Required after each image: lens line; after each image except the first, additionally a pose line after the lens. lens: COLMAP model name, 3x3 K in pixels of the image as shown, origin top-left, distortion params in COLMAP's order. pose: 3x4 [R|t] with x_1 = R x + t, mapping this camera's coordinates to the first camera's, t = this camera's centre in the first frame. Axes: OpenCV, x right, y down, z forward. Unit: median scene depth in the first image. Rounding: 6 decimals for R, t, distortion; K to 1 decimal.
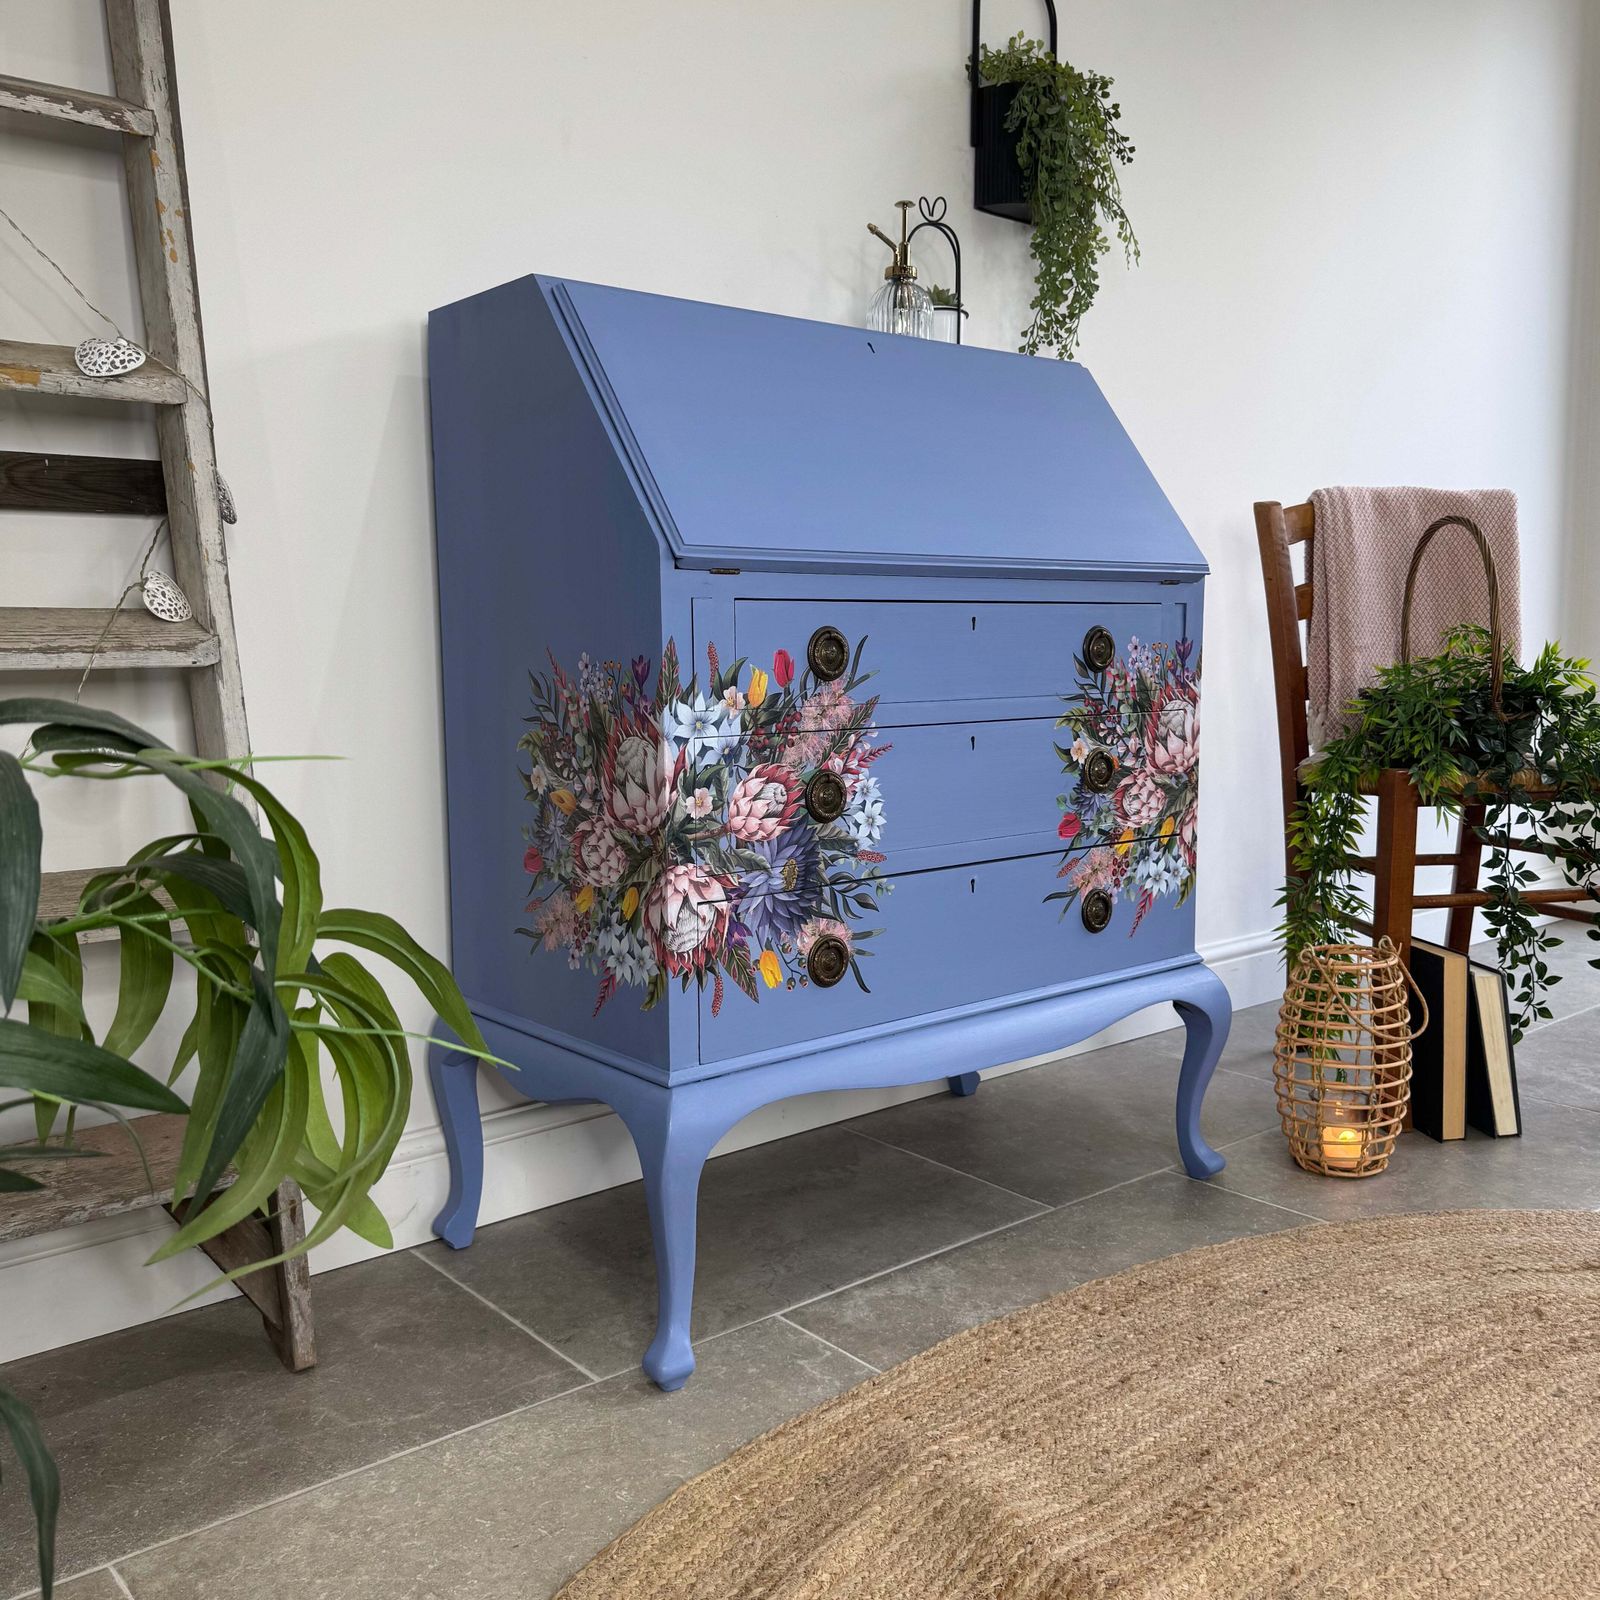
lens RADIAL K [[1533.8, 0, 818.6], [0, 1533.8, 796.4], [0, 0, 1]] dist [0.070247, 0.000000]
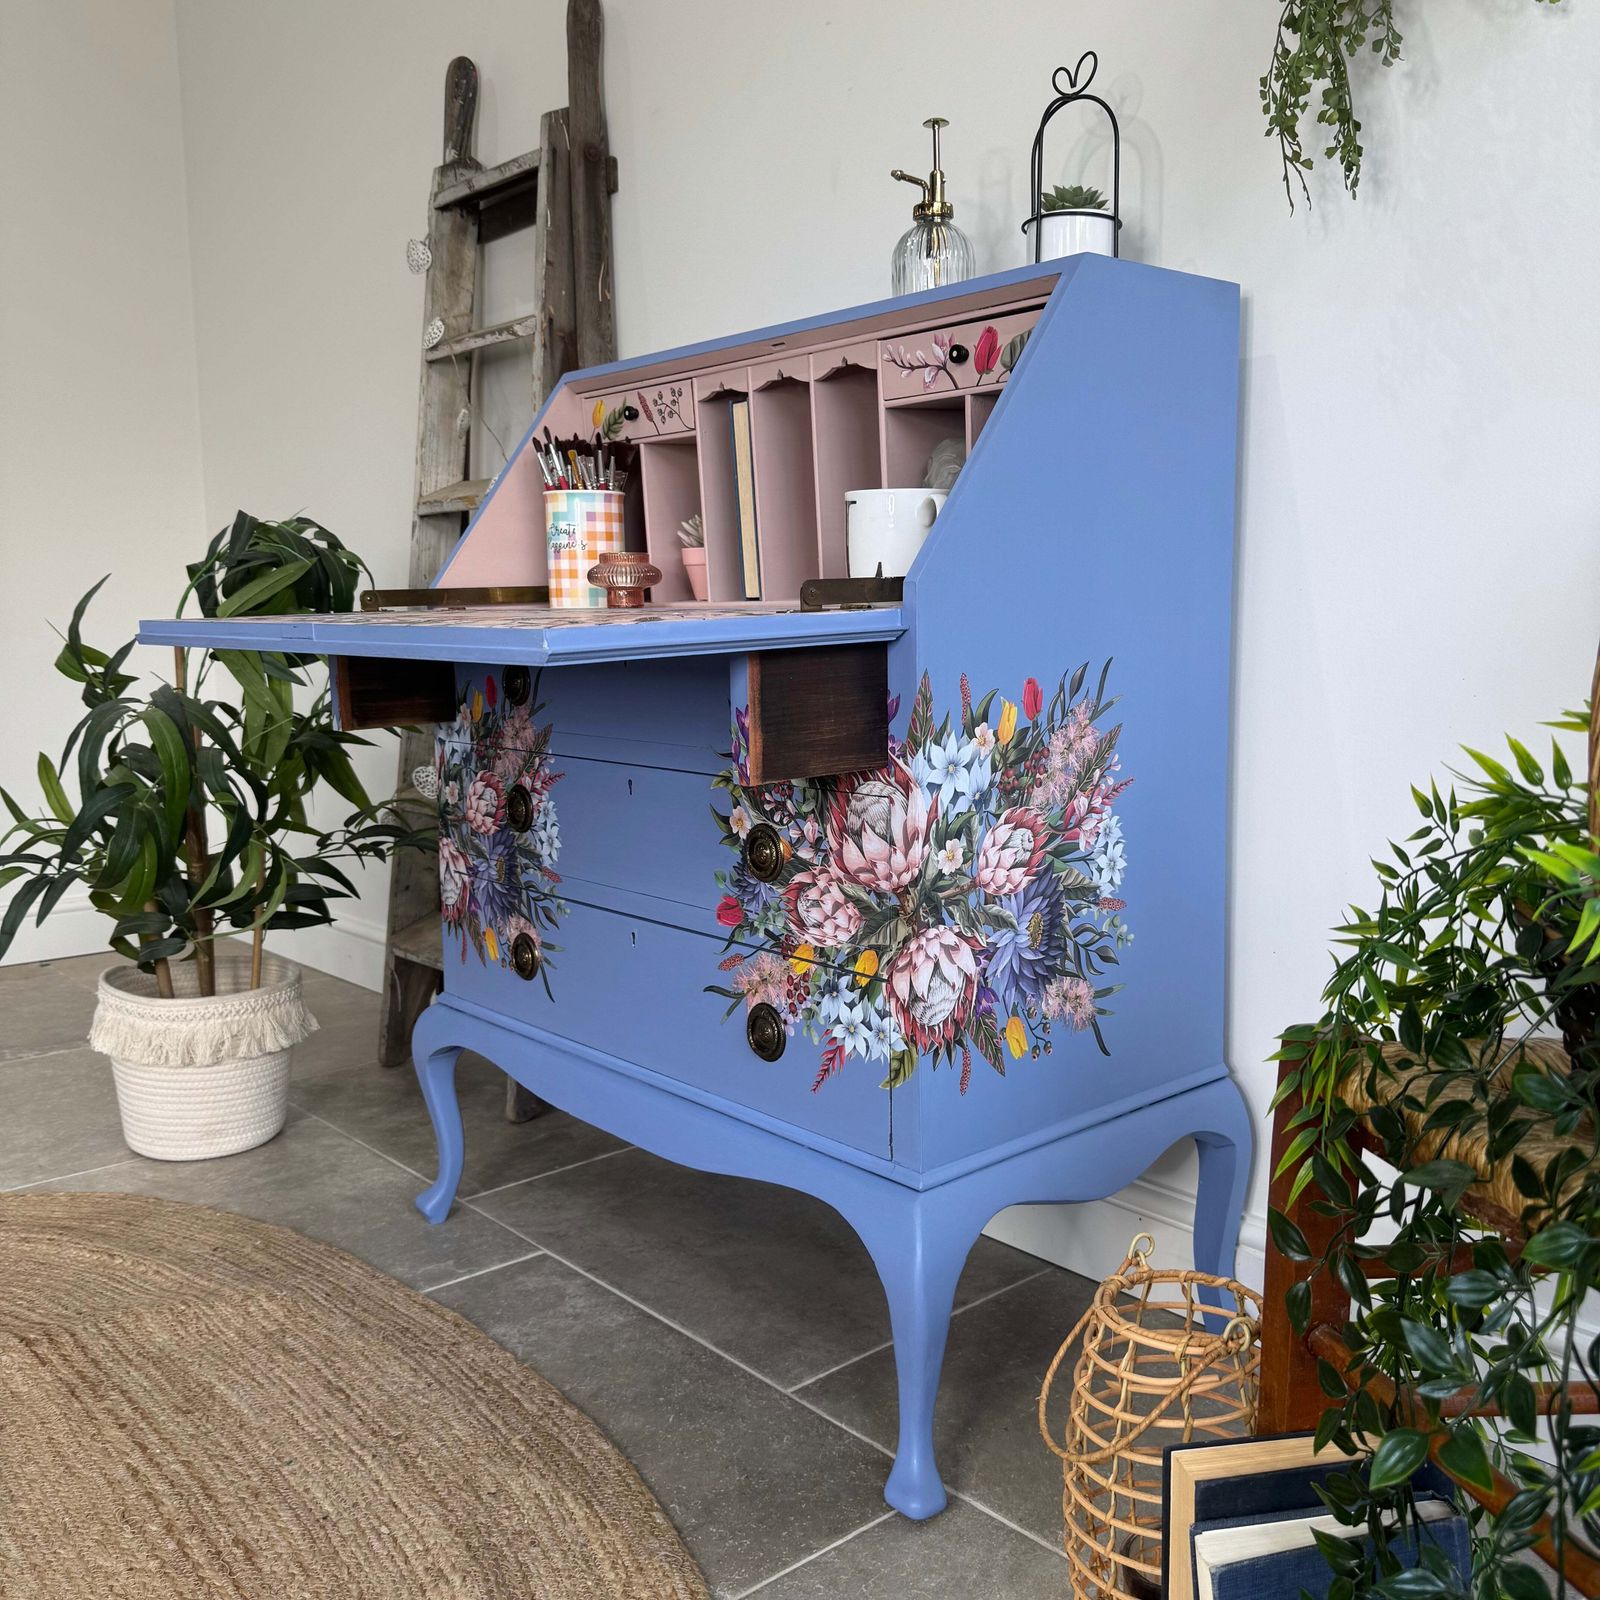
lens RADIAL K [[1524.9, 0, 795.3], [0, 1524.9, 797.7], [0, 0, 1]] dist [0.083727, 0.000000]
pose [[0.010996, 0.132207, -0.991161, 1.100873], [-0.095263, 0.986851, 0.130575, -0.171362], [0.995391, 0.092985, 0.023446, 1.166779]]
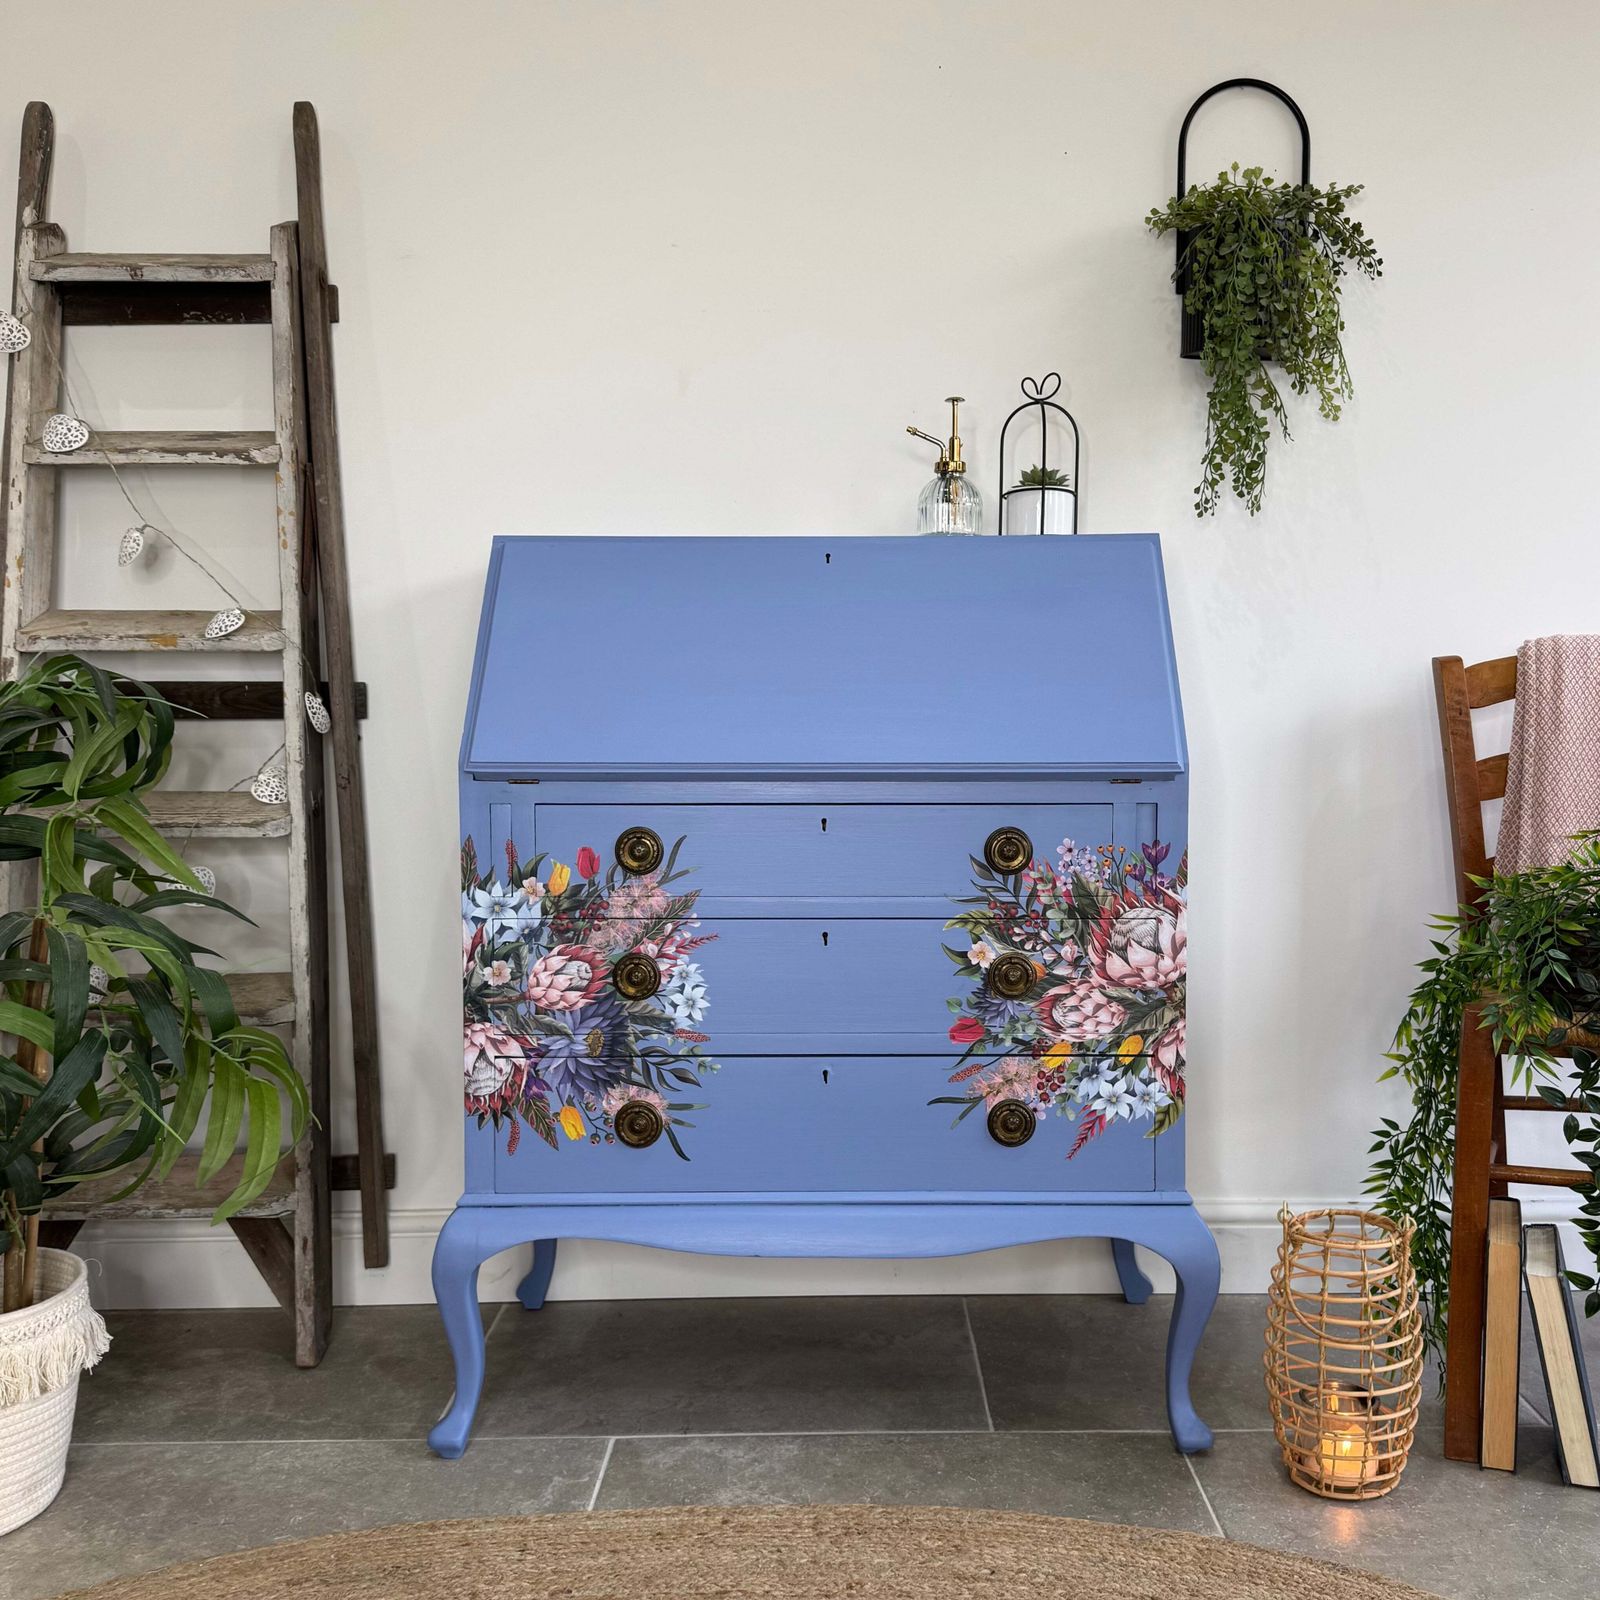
lens RADIAL K [[1735.2, 0, 844.5], [0, 1735.2, 809.1], [0, 0, 1]] dist [0.121016, 0.000000]
pose [[0.768023, 0.047431, -0.638663, 0.926548], [-0.072183, 0.997310, -0.012736, -0.116902], [0.636341, 0.055882, 0.769381, 0.108280]]
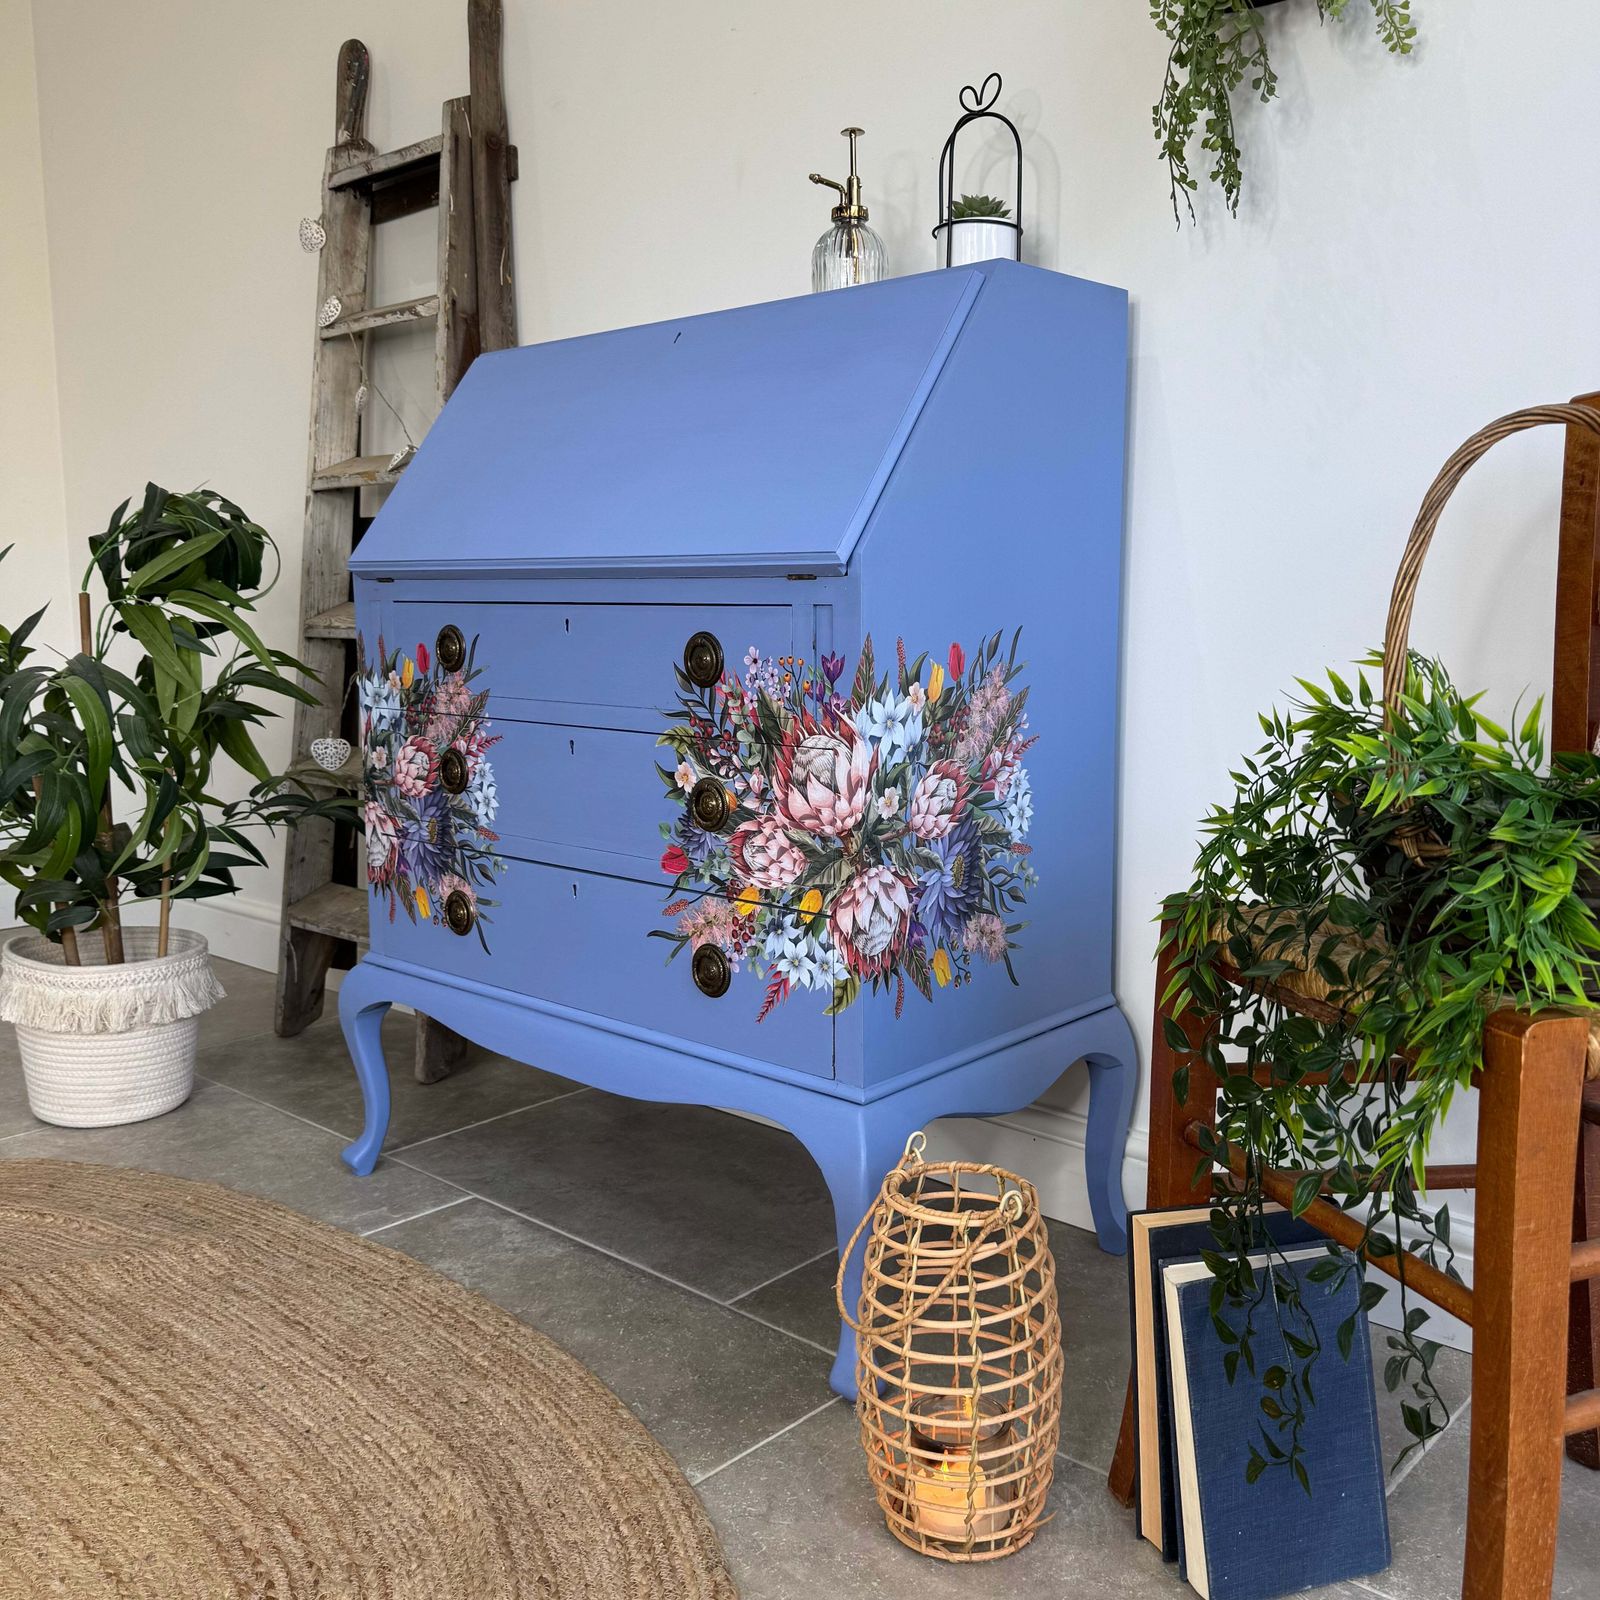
lens RADIAL K [[1524.9, 0, 783.2], [0, 1524.9, 793.2], [0, 0, 1]] dist [0.083727, 0.000000]
pose [[0.118015, 0.136740, -0.983552, 1.174308], [-0.100306, 0.987049, 0.125191, -0.153572], [0.987933, 0.083881, 0.130202, 1.091956]]
